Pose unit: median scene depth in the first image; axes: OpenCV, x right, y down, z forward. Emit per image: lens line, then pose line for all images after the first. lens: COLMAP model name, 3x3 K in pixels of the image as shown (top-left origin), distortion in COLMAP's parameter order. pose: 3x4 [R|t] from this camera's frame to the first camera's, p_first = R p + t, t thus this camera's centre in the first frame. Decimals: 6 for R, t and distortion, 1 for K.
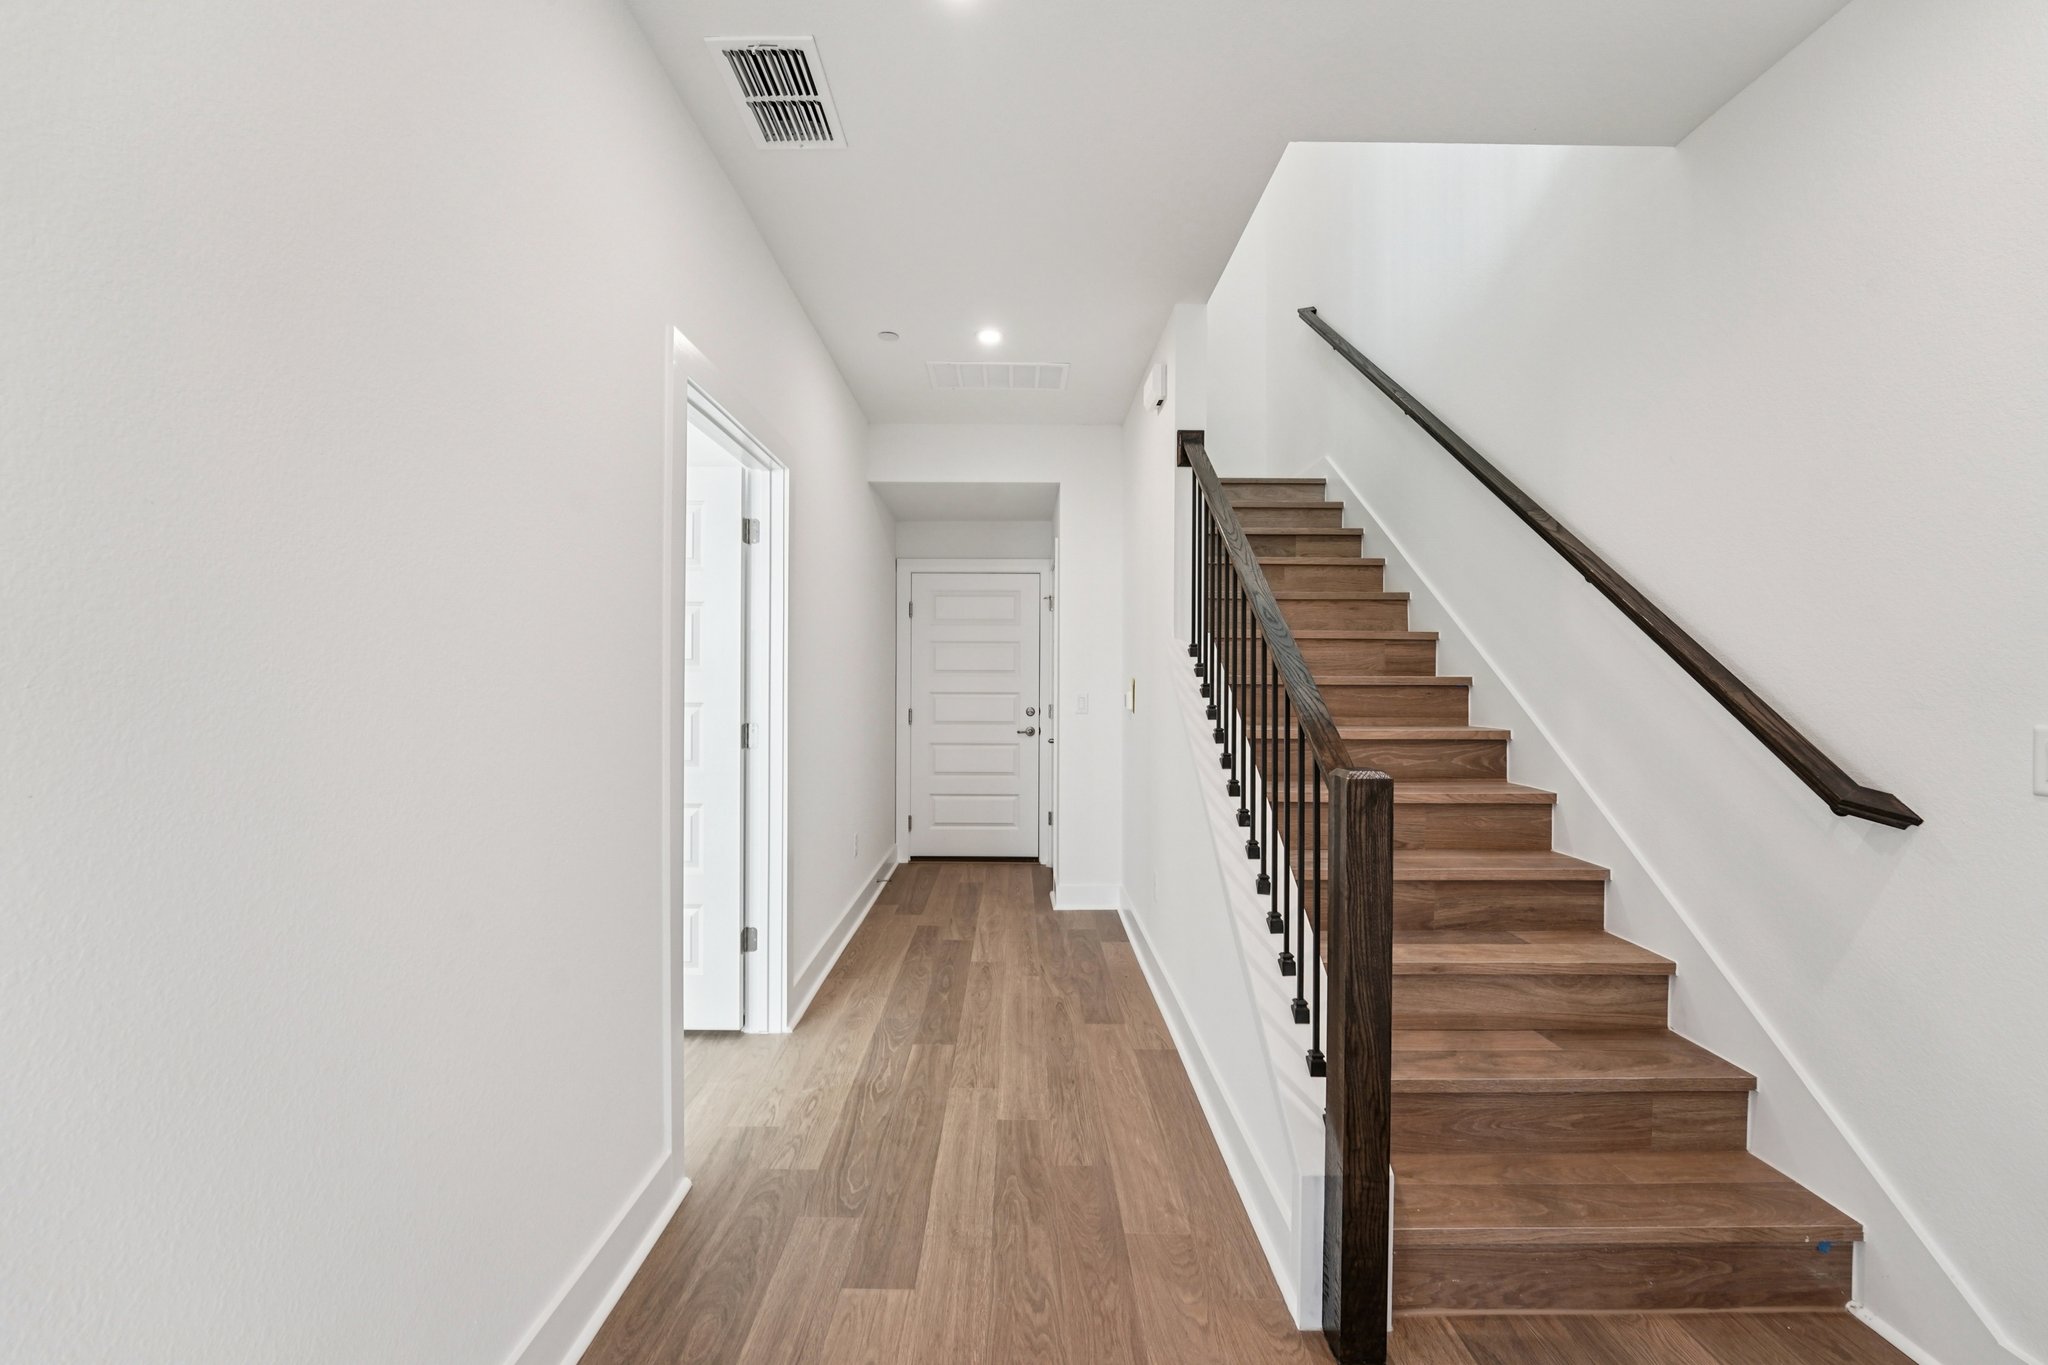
lens RADIAL K [[840.4, 0, 1010.1], [0, 840.4, 689.1], [0, 0, 1]] dist [-0.026208, 0.002588]
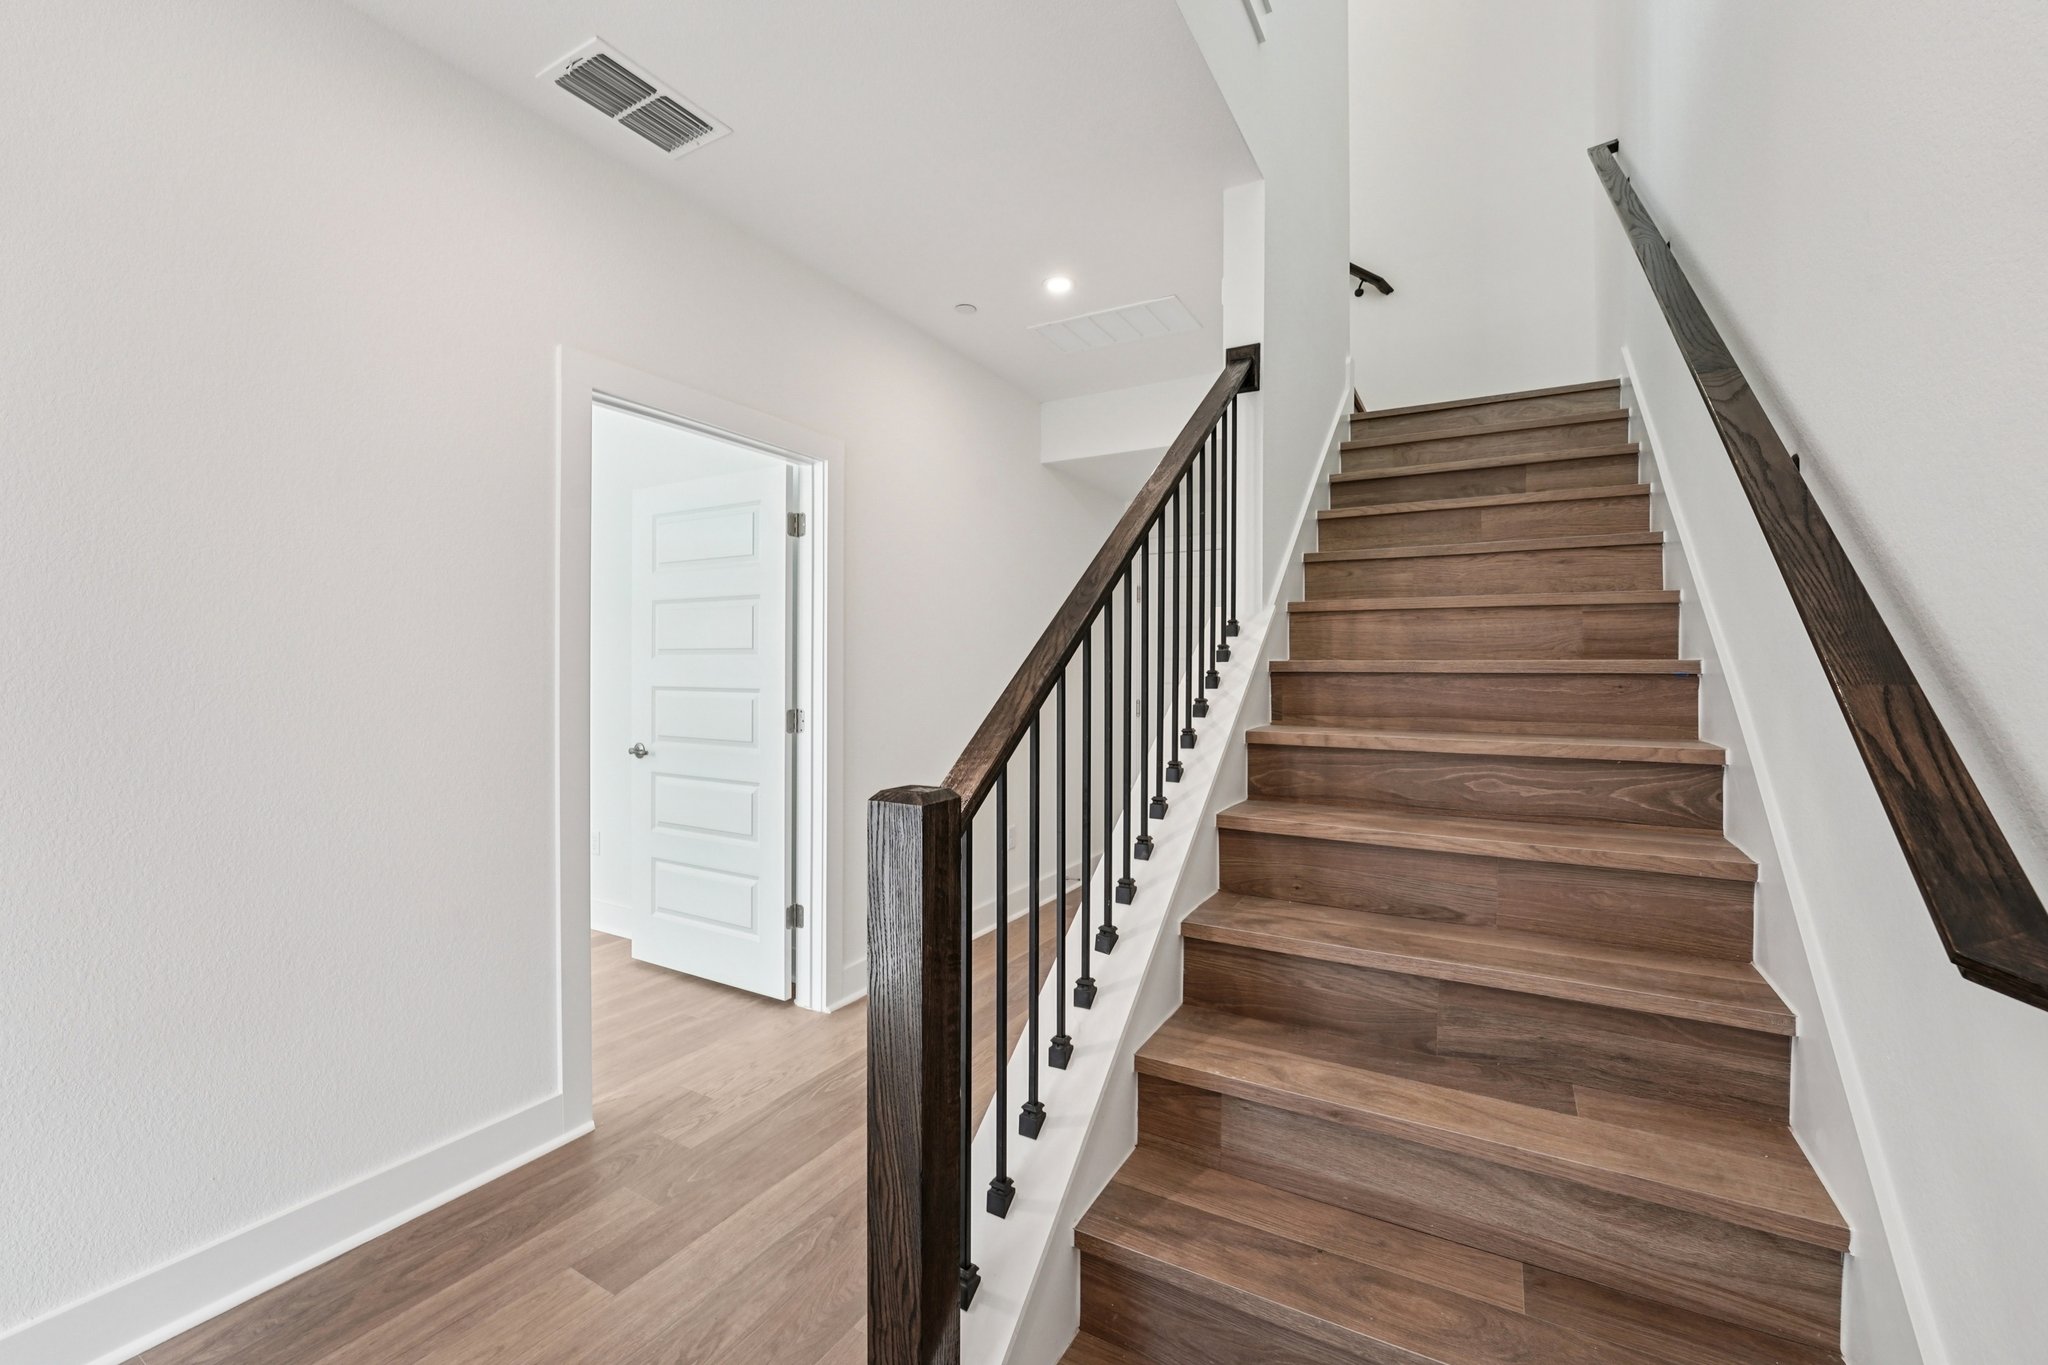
lens RADIAL K [[840.4, 0, 1010.7], [0, 840.4, 677.7], [0, 0, 1]] dist [-0.026208, 0.002588]
pose [[0.864065, 0.004287, -0.503361, 0.494831], [-0.005086, 0.999987, -0.000214, 0.001249], [0.503354, 0.002745, 0.864076, 0.257646]]
